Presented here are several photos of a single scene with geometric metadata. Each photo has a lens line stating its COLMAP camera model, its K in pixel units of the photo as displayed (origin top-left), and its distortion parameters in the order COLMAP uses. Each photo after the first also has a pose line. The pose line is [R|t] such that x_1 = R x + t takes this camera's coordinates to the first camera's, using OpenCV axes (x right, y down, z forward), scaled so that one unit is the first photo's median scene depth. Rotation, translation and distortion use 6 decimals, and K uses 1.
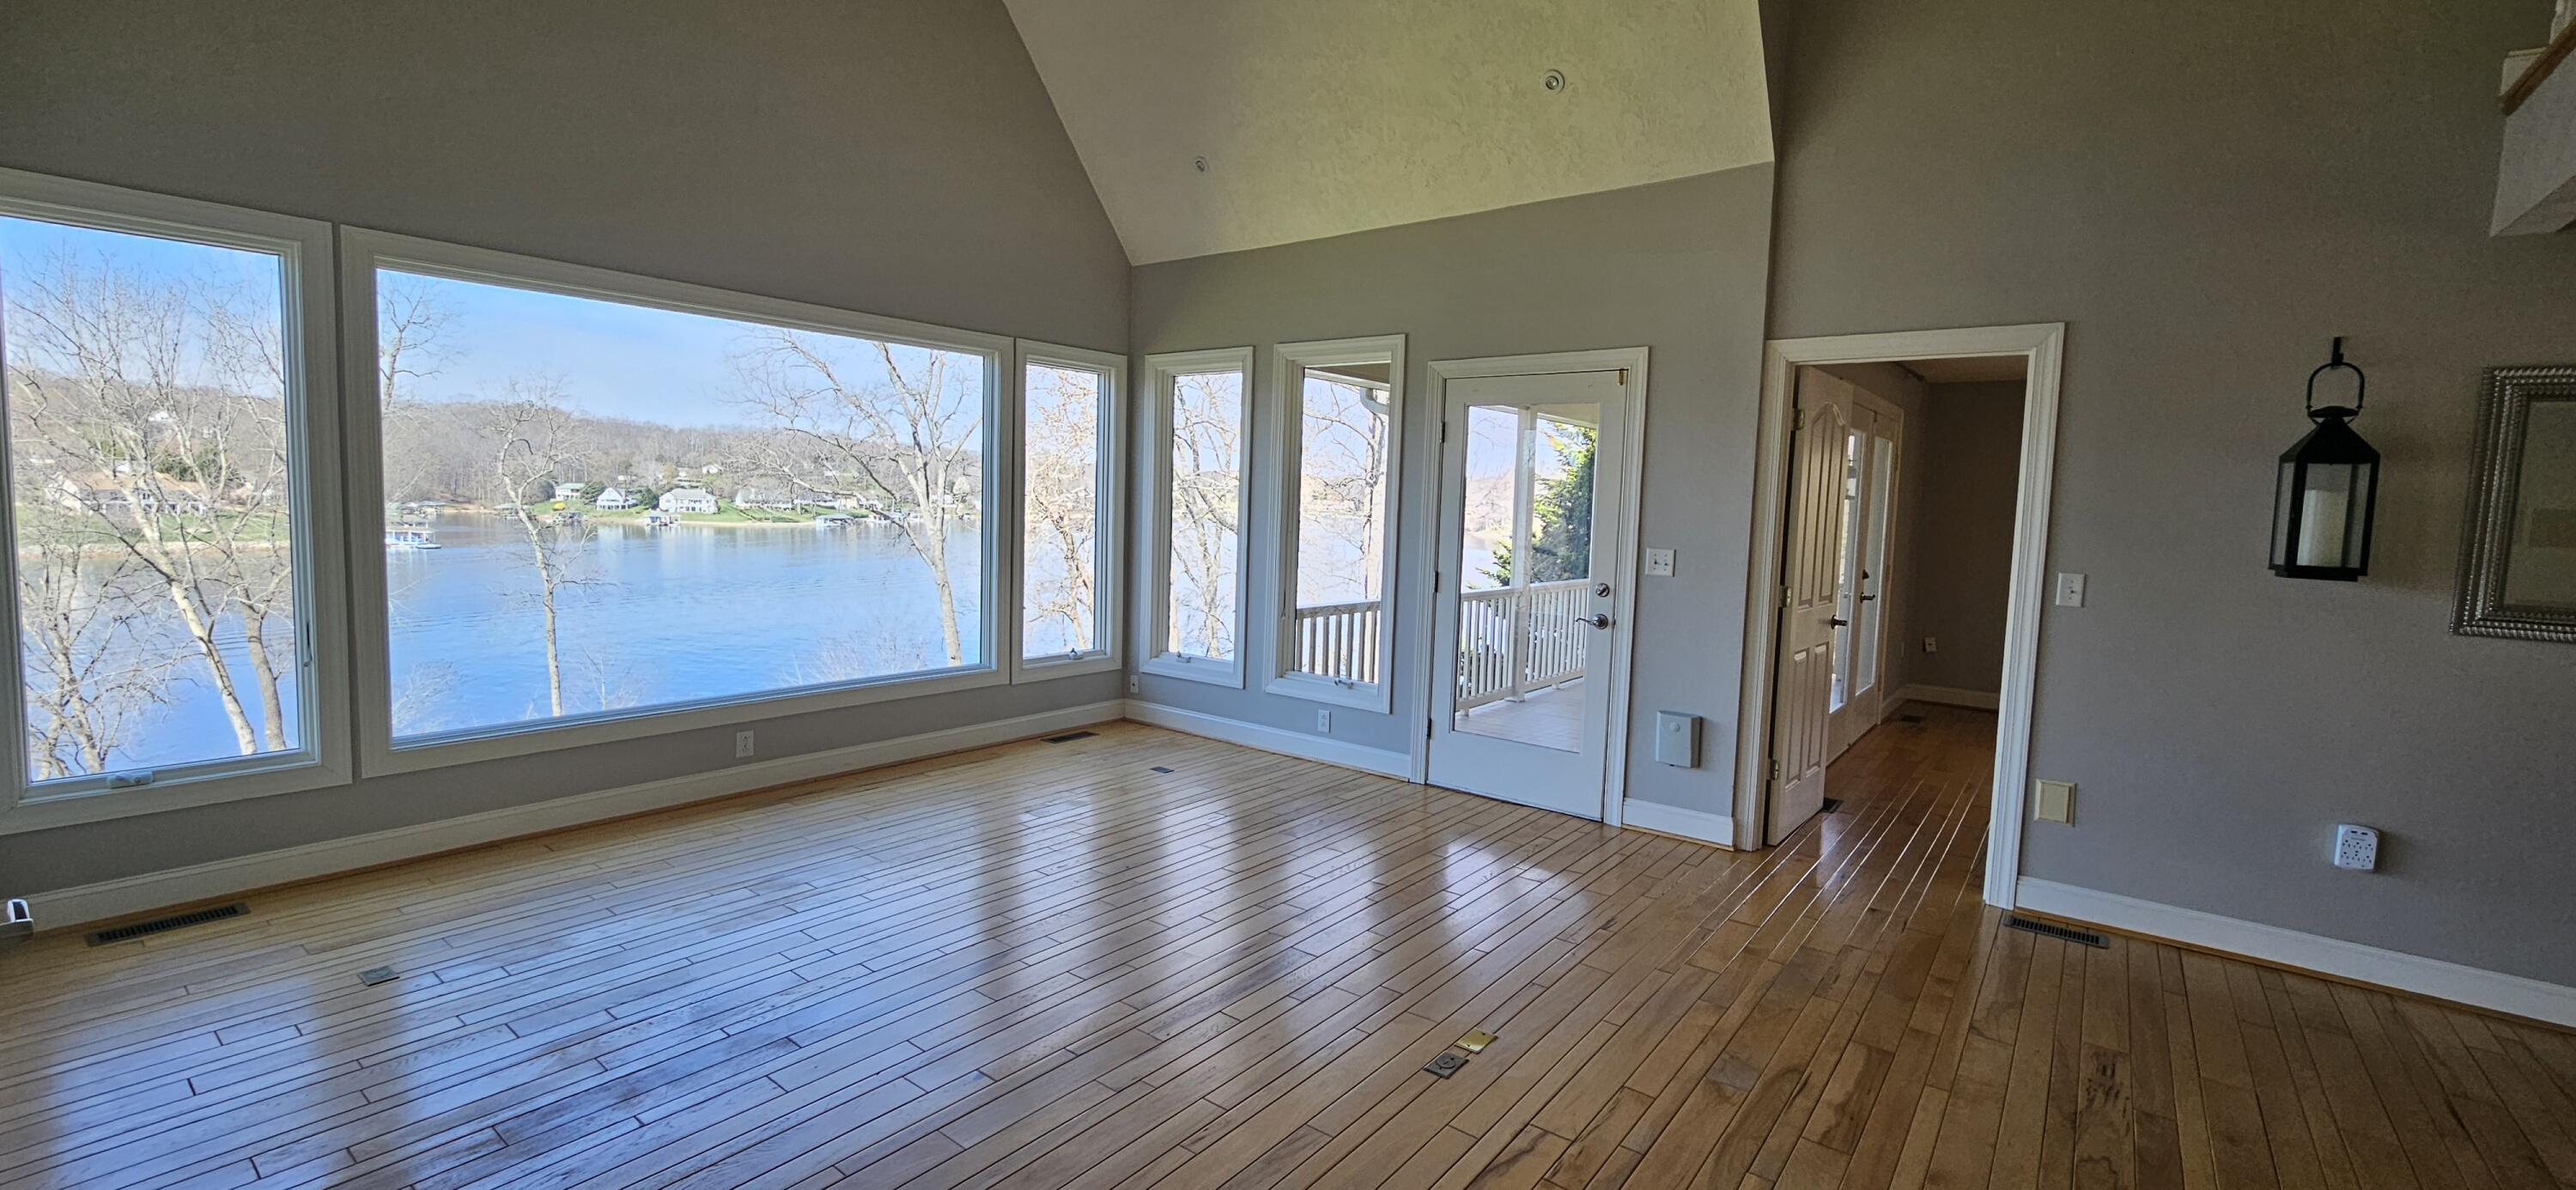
lens RADIAL K [[1059.1, 0, 1284.4], [0, 1059.1, 580.2], [0, 0, 1]] dist [0.002297, -0.001825]
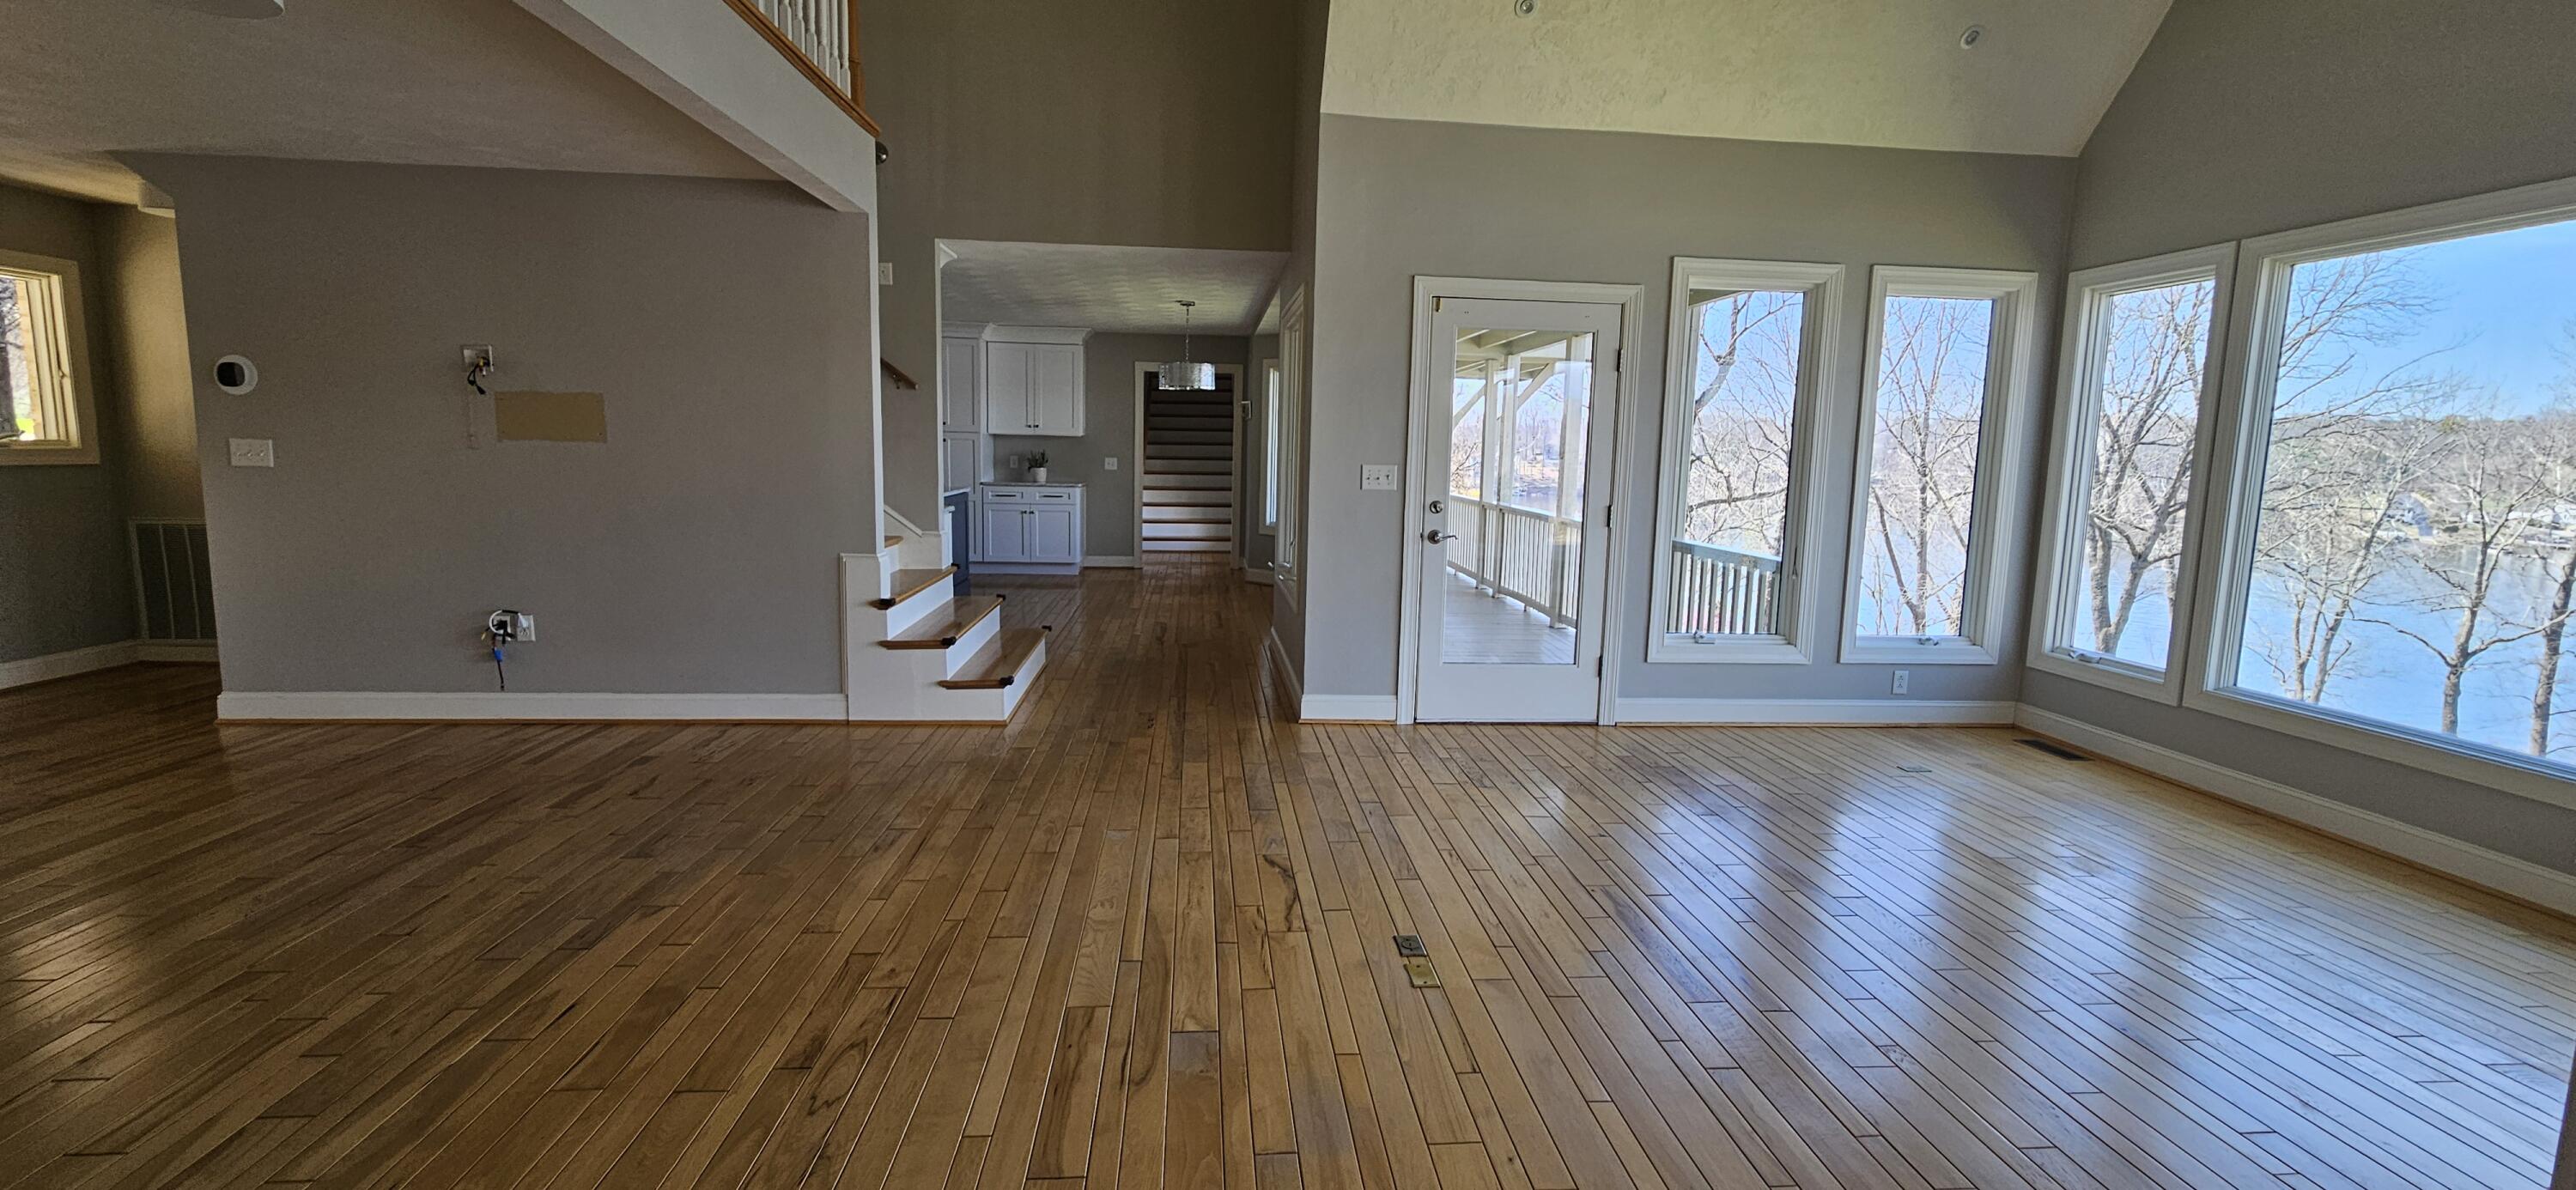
lens RADIAL K [[1059.1, 0, 1289.1], [0, 1059.1, 571.6], [0, 0, 1]] dist [0.002297, -0.001825]
pose [[-0.730674, 0.030733, -0.682034, 0.594491], [-0.103727, 0.982392, 0.155392, -0.037895], [0.674801, 0.184286, -0.714620, 1.004482]]
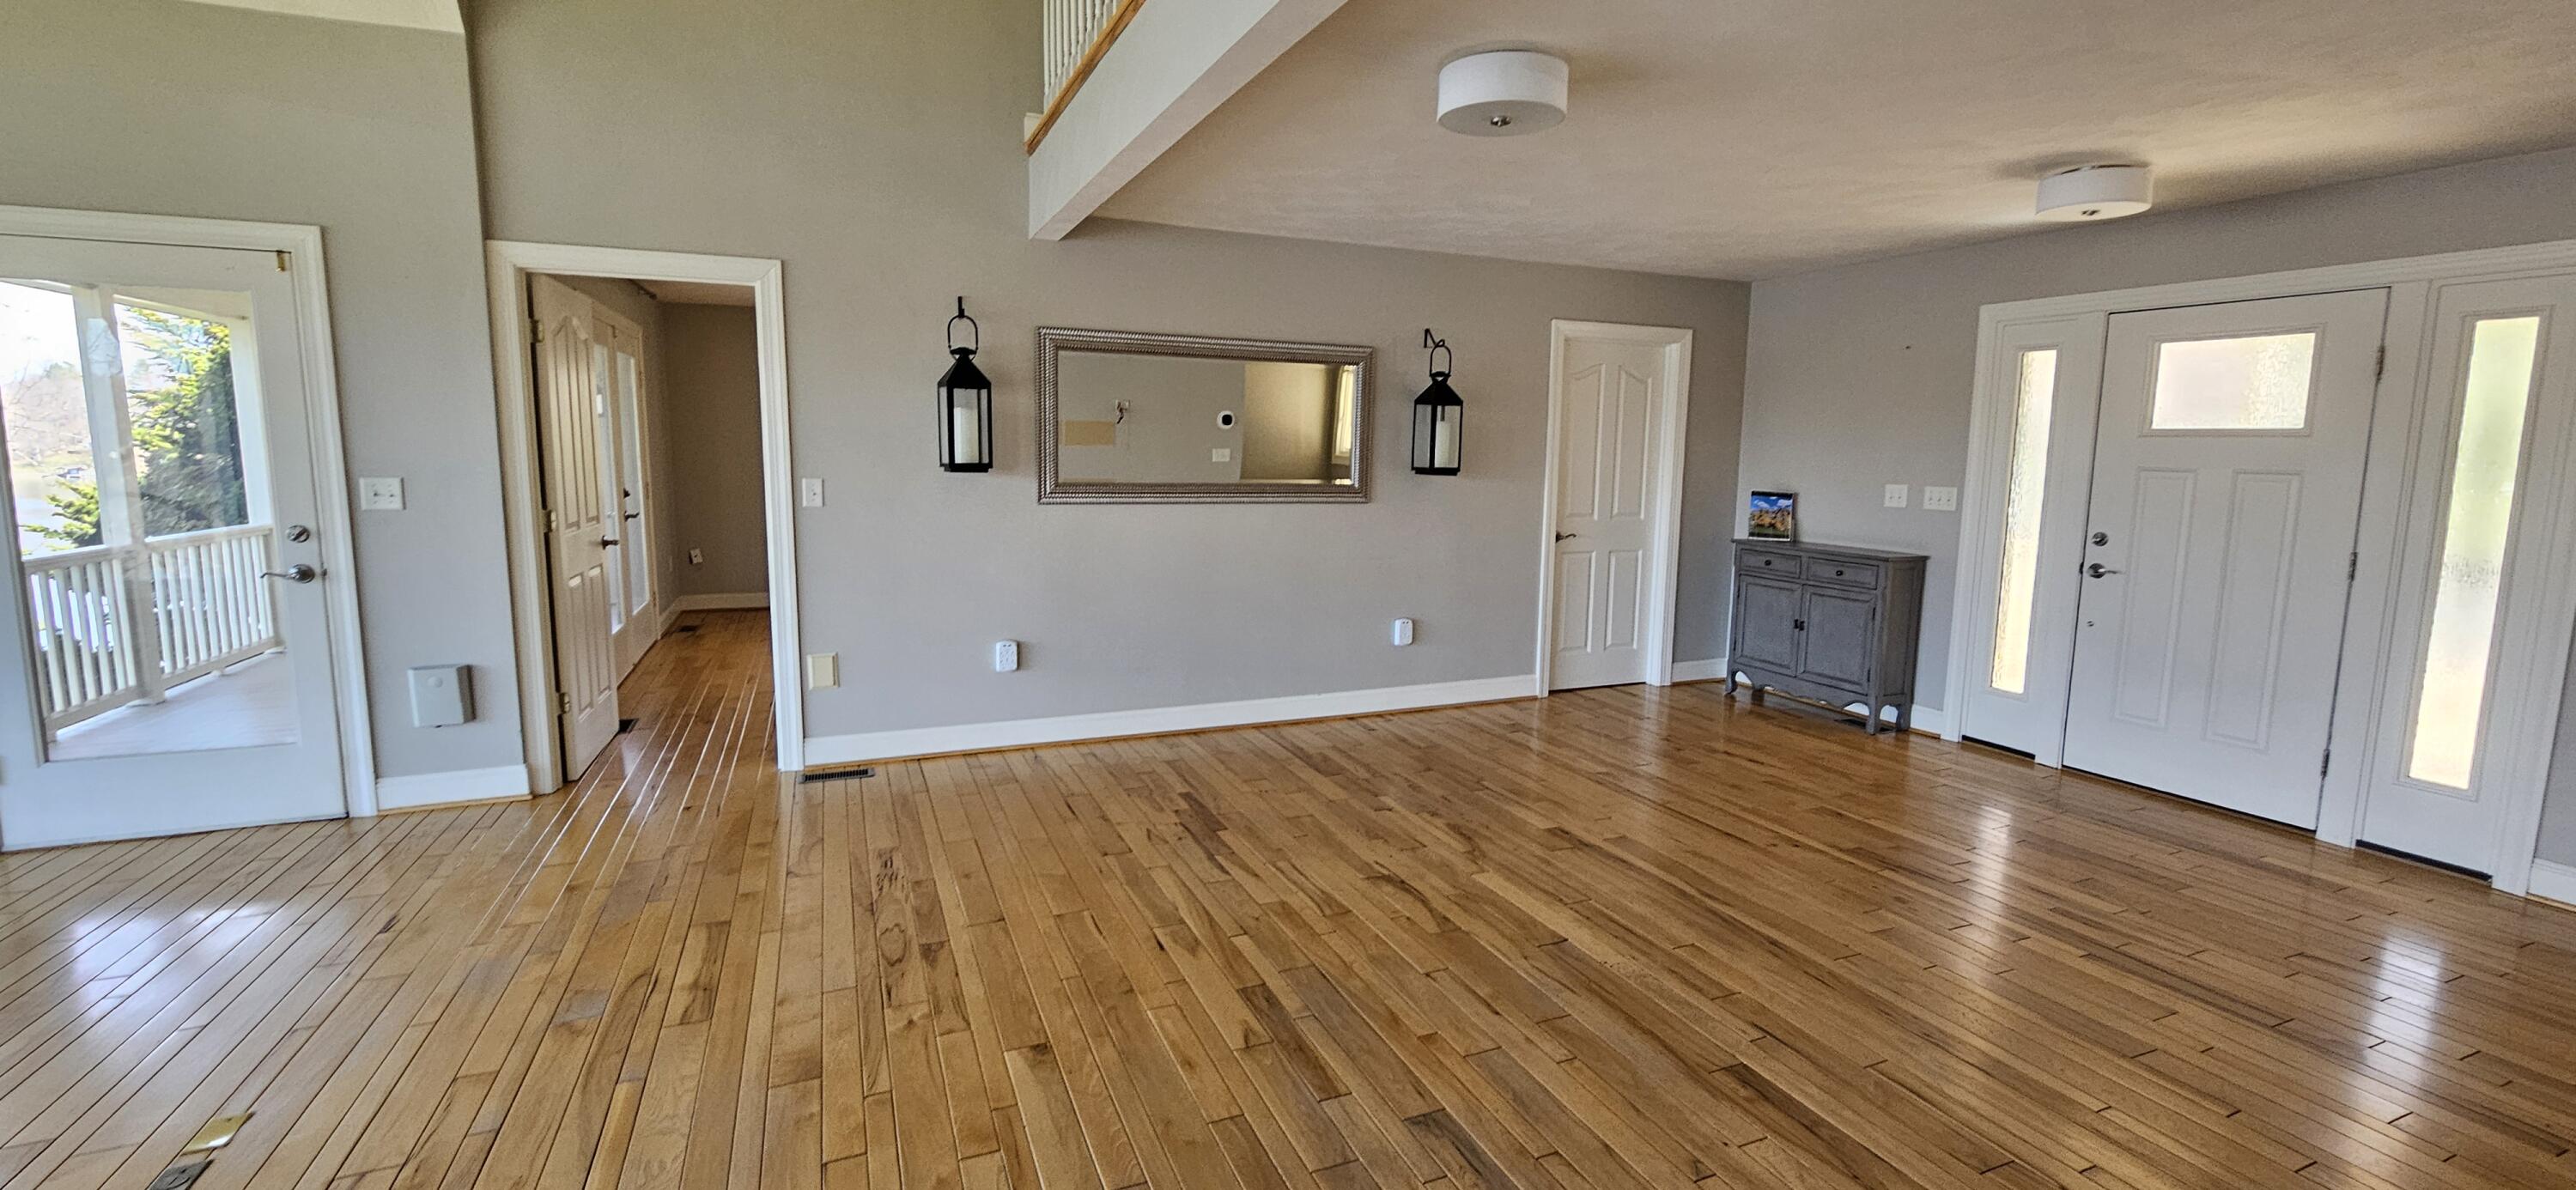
lens RADIAL K [[1059.1, 0, 1285.5], [0, 1059.1, 569.5], [0, 0, 1]] dist [0.002297, -0.001825]
pose [[0.480840, -0.131930, 0.866826, -0.037332], [0.072823, 0.991208, 0.110466, 0.001933], [-0.873779, 0.010008, 0.486221, -0.031564]]
